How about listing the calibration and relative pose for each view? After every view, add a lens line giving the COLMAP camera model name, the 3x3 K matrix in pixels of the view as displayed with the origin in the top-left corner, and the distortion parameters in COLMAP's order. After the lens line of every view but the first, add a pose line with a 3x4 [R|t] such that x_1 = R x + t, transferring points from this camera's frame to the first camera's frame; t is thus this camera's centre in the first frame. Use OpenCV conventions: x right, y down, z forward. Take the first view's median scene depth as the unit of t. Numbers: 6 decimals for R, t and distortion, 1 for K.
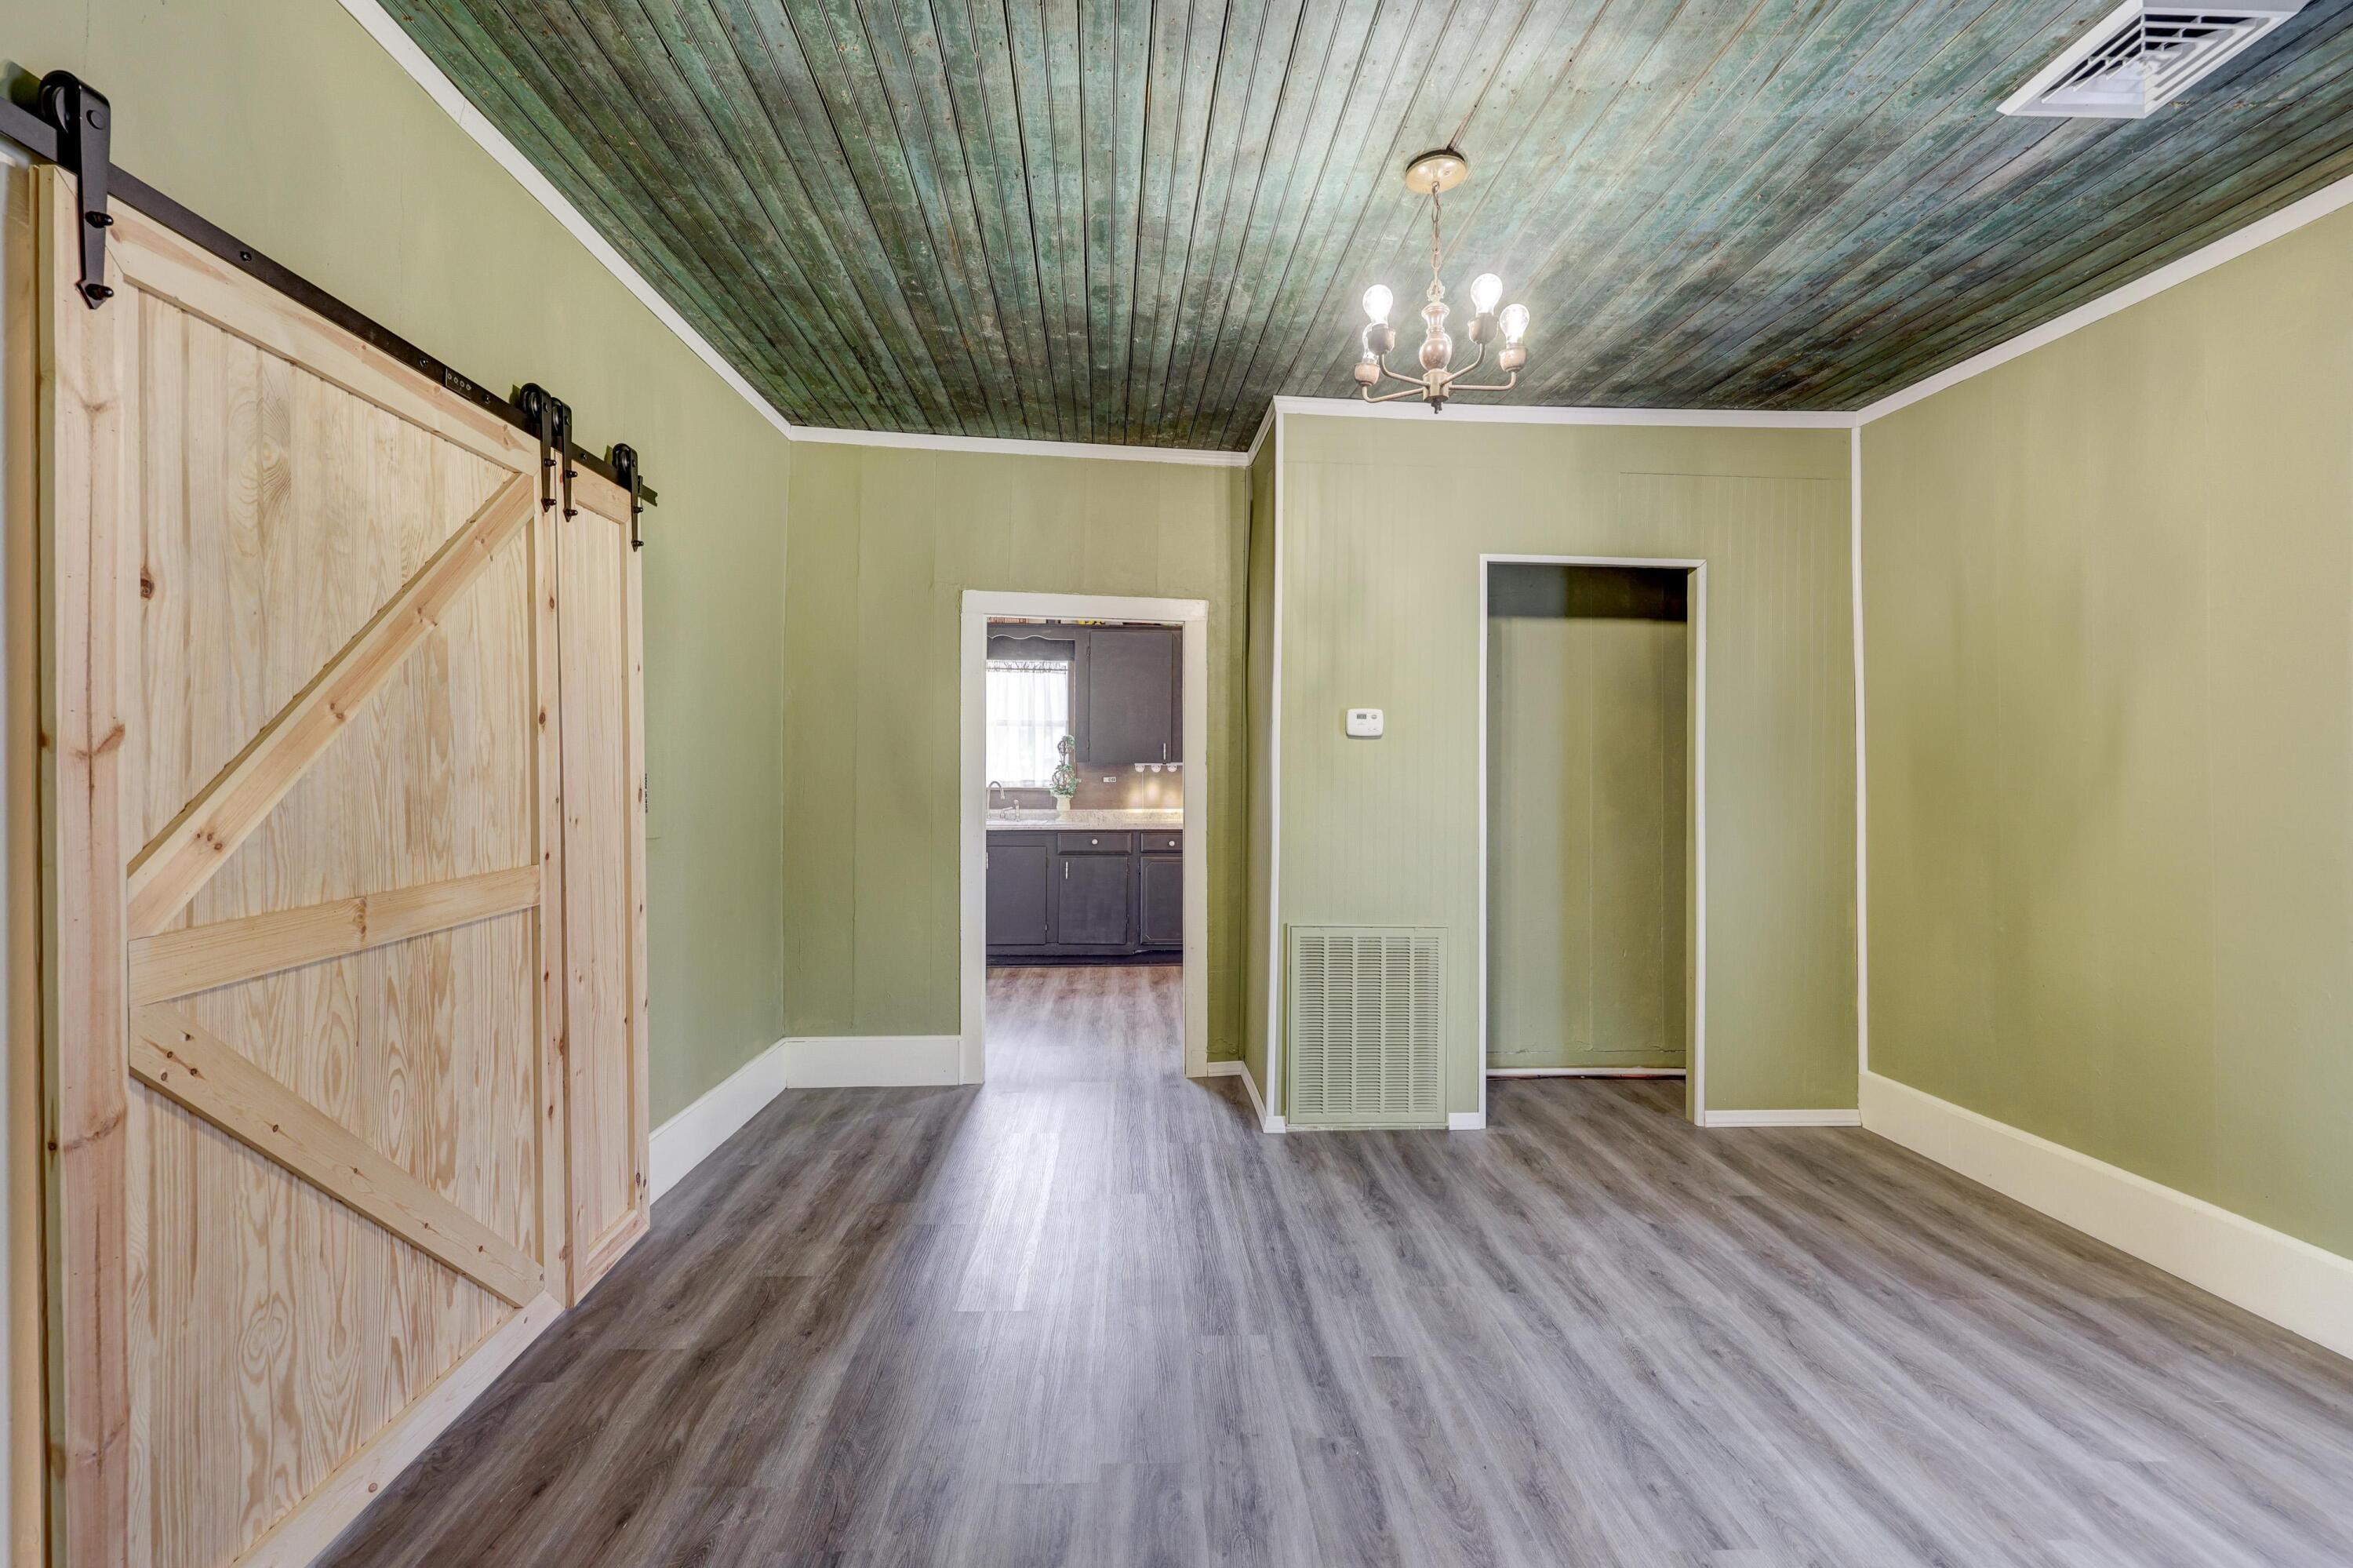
lens RADIAL K [[1051.4, 0, 1150.2], [0, 1051.4, 767.3], [0, 0, 1]] dist [-0.000545, -0.000082]
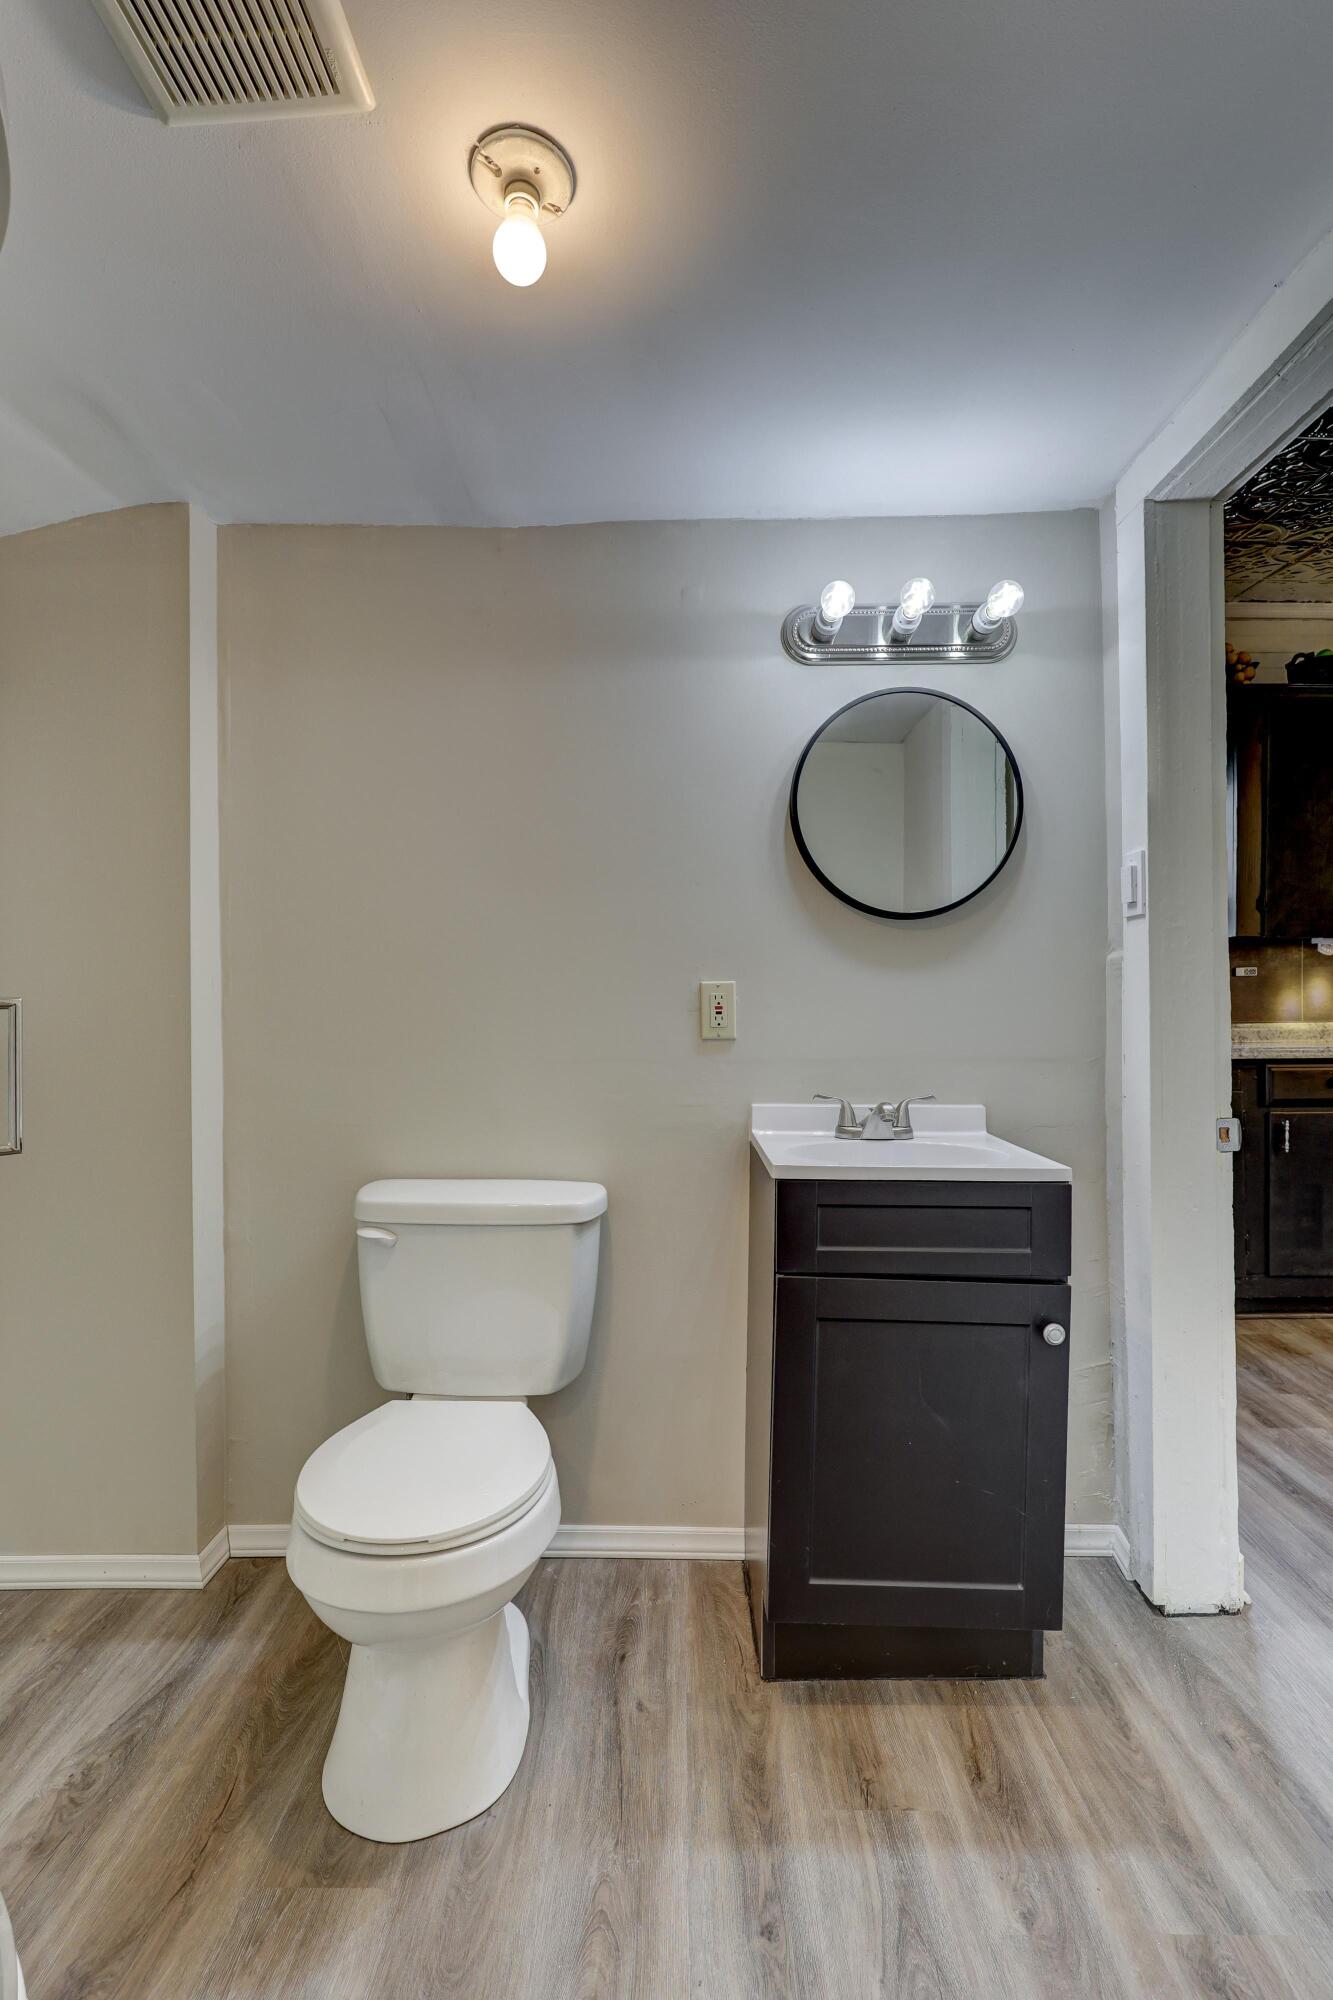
lens RADIAL K [[900.6, 0, 667.1], [0, 900.6, 1005.3], [0, 0, 1]] dist [-0.001632, -0.000246]
pose [[0.998909, -0.010359, -0.045538, -0.808127], [0.010359, 0.999946, -0.000247, 0.063644], [0.045538, -0.000225, 0.998963, 1.182314]]
